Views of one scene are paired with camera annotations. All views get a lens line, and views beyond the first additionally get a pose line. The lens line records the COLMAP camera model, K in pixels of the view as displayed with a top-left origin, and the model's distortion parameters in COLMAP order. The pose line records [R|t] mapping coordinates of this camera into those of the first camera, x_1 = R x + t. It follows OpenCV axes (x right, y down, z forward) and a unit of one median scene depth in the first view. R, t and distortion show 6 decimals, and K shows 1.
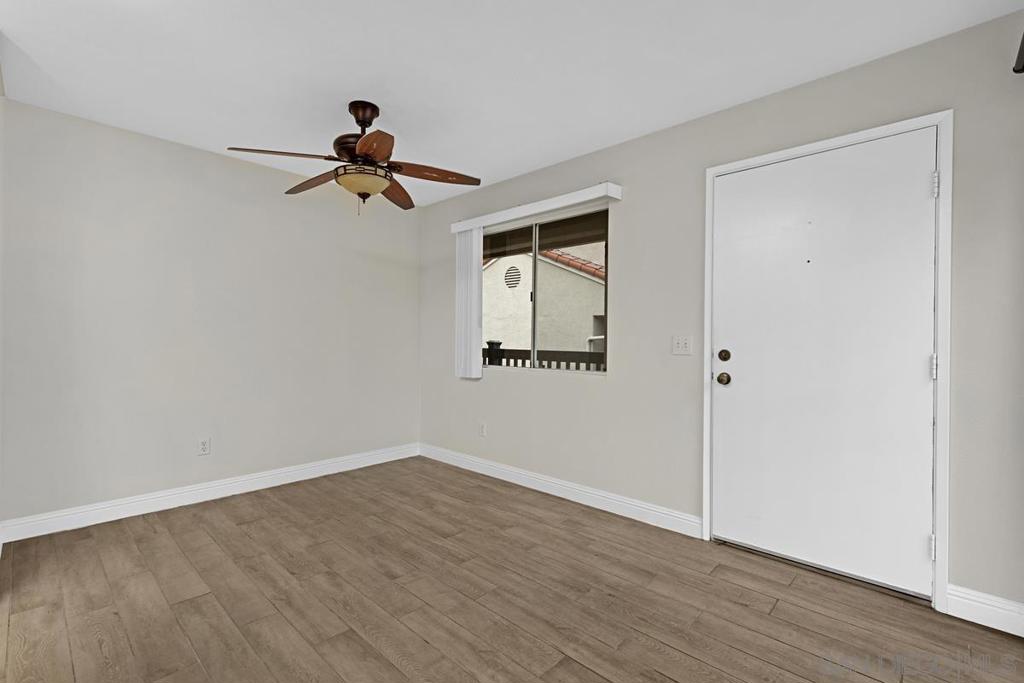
lens RADIAL K [[459.3, 0, 513.8], [0, 459.3, 338.7], [0, 0, 1]] dist [-0.000209, -0.000279]
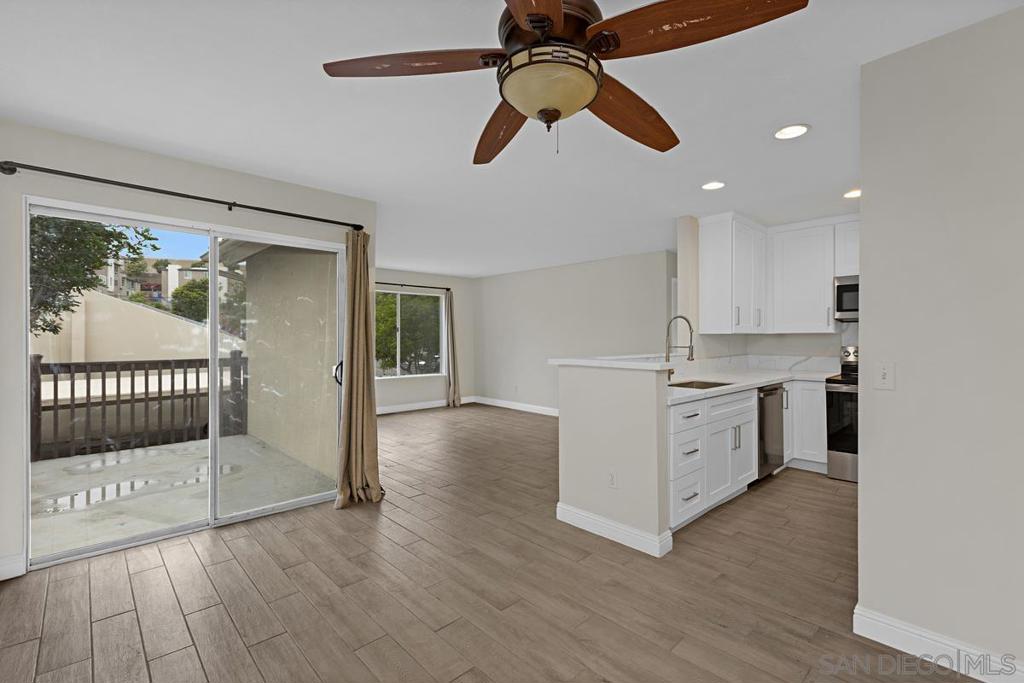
lens RADIAL K [[459.3, 0, 513.8], [0, 459.3, 338.7], [0, 0, 1]] dist [-0.000209, -0.000279]
pose [[-0.998215, -0.006538, 0.059357, -0.311758], [-0.006472, 0.999978, 0.001303, -0.049669], [-0.059364, 0.000916, -0.998236, 1.494684]]
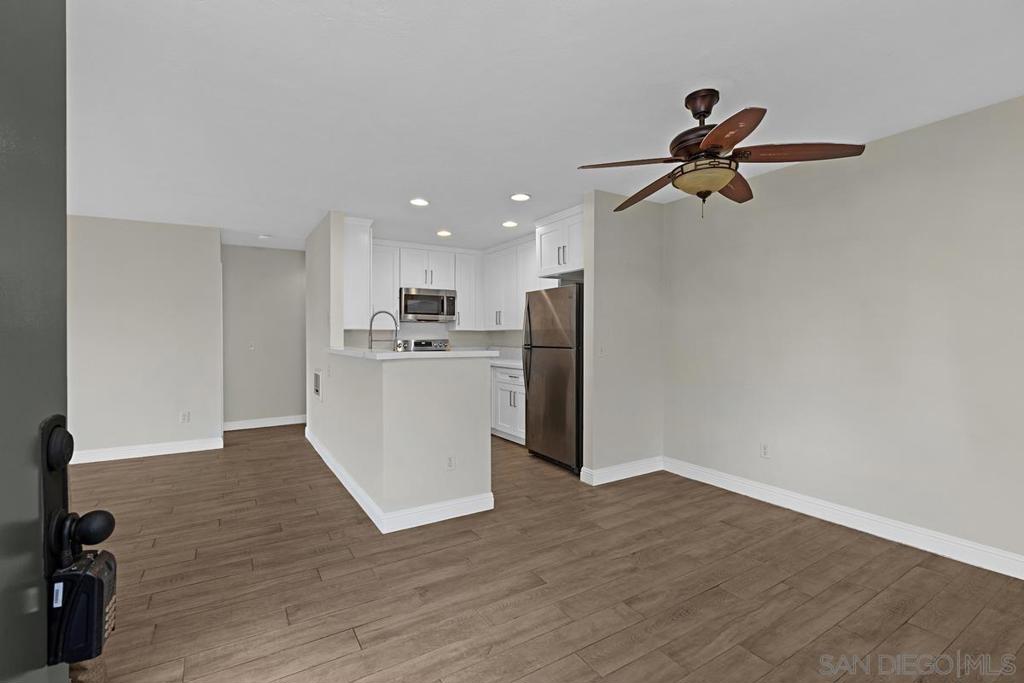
lens RADIAL K [[459.3, 0, 513.8], [0, 459.3, 338.7], [0, 0, 1]] dist [-0.000209, -0.000279]
pose [[-0.256808, -0.001122, -0.966462, 0.615279], [0.001211, 0.999998, -0.001482, -0.029851], [0.966462, -0.001551, -0.256806, 0.848829]]
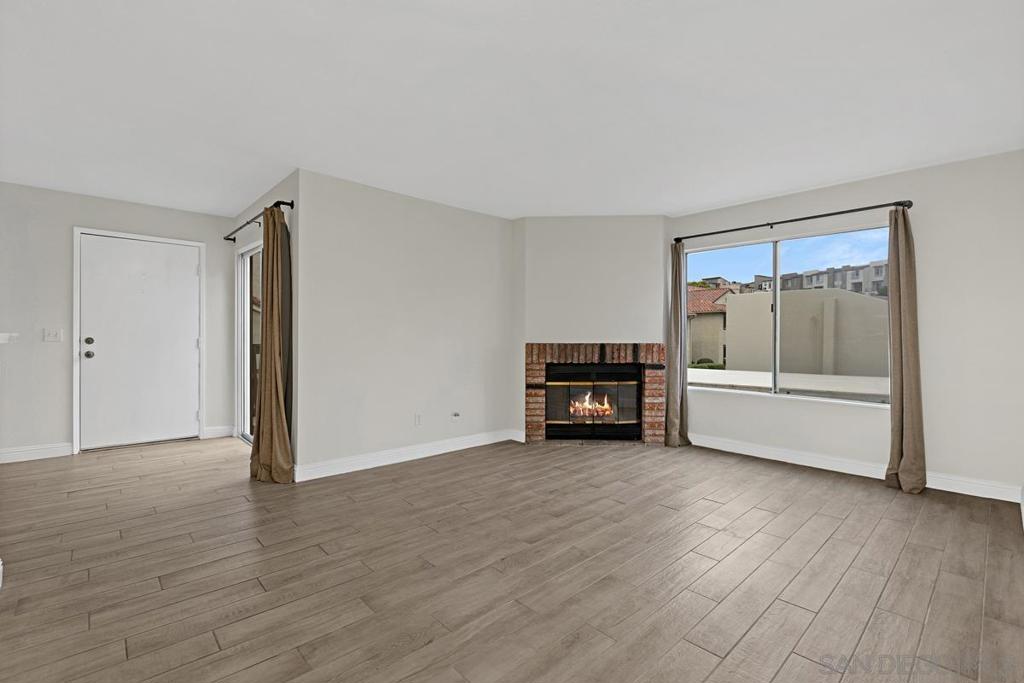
lens RADIAL K [[459.3, 0, 513.8], [0, 459.3, 338.7], [0, 0, 1]] dist [-0.000209, -0.000279]
pose [[0.071788, -0.010584, 0.997364, -1.070588], [-0.007526, 0.999909, 0.011152, -0.002274], [-0.997392, -0.008306, 0.071701, -0.656211]]
